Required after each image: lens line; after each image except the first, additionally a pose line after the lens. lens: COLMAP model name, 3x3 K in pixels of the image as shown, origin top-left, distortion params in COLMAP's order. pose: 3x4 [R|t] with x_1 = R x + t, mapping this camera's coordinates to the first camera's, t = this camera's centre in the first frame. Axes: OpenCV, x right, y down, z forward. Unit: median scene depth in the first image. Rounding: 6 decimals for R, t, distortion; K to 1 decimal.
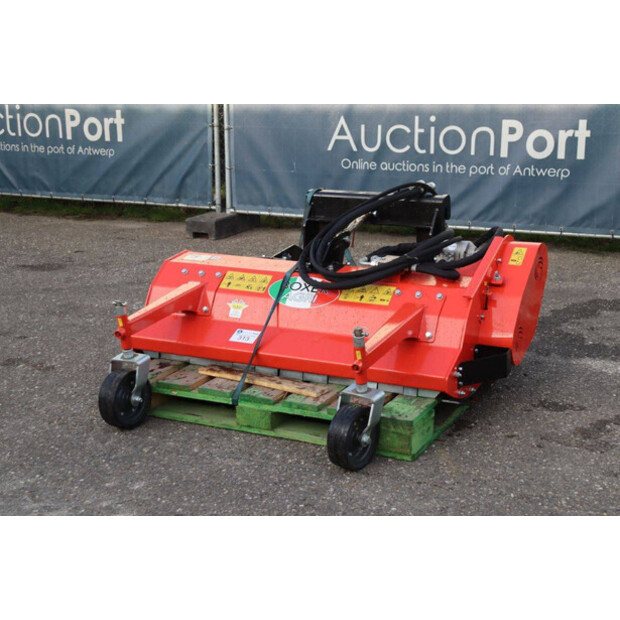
lens RADIAL K [[1045.5, 0, 305.4], [0, 1045.5, 315.9], [0, 0, 1]] dist [0.218324, 0.000000]
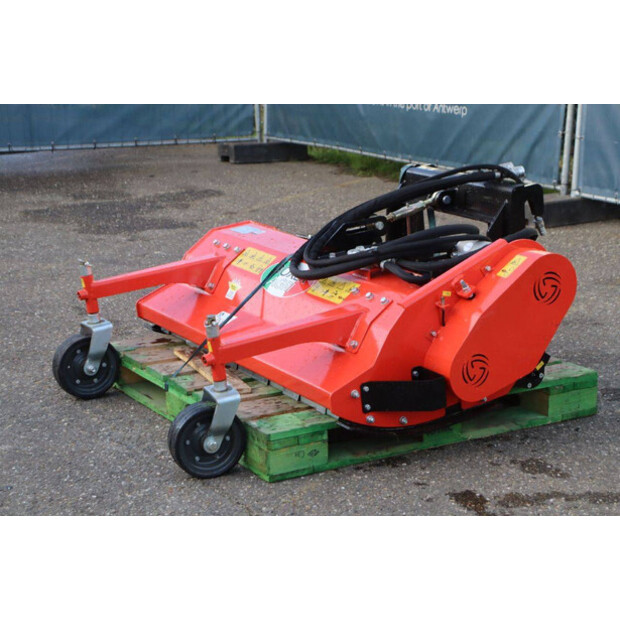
lens RADIAL K [[1403.8, 0, 310.2], [0, 1403.8, 310.1], [0, 0, 1]] dist [0.435589, 0.000000]
pose [[0.844692, 0.136365, -0.517591, 0.530427], [-0.143953, 0.989251, 0.025702, -0.025601], [0.515532, 0.052799, 0.855242, 0.026100]]
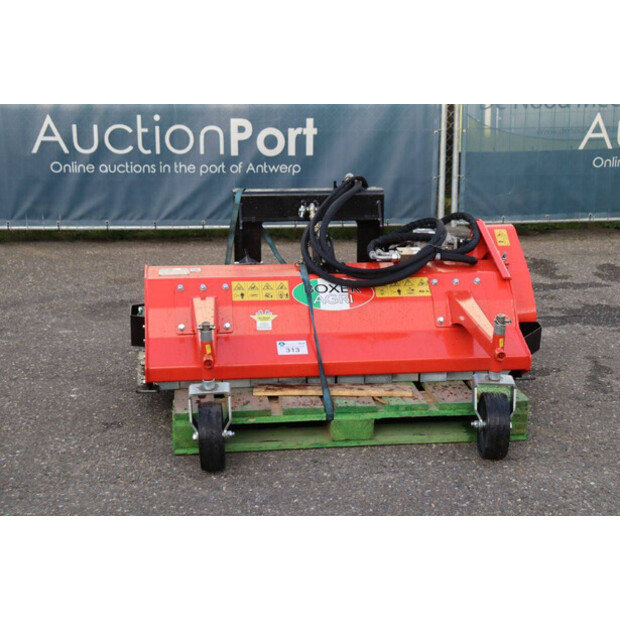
lens RADIAL K [[1045.5, 0, 304.6], [0, 1045.5, 304.5], [0, 0, 1]] dist [0.218324, 0.000000]
pose [[0.823175, -0.116313, 0.555747, -0.481478], [0.124924, 0.991910, 0.022560, -0.032704], [-0.553875, 0.050855, 0.831045, 0.193244]]
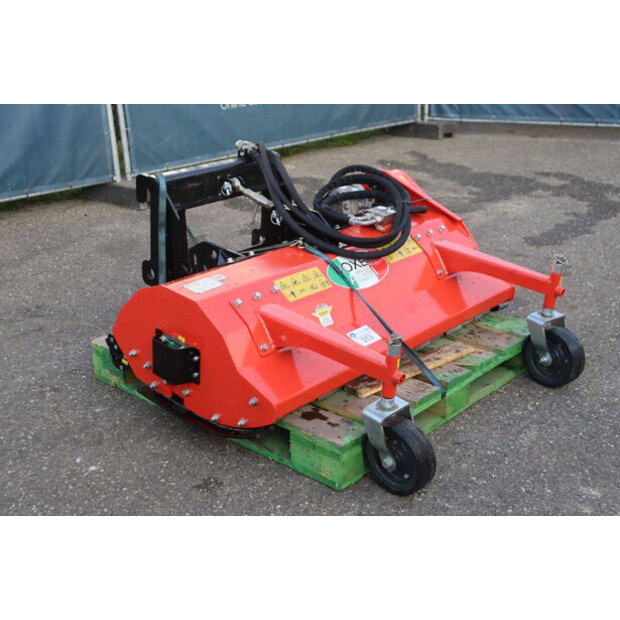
lens RADIAL K [[871.3, 0, 308.9], [0, 871.3, 309.7], [0, 0, 1]] dist [0.104684, 0.000000]
pose [[0.250761, -0.323390, 0.912435, -0.614123], [0.256574, 0.931044, 0.259473, -0.170131], [-0.933428, 0.169041, 0.316443, 0.701916]]
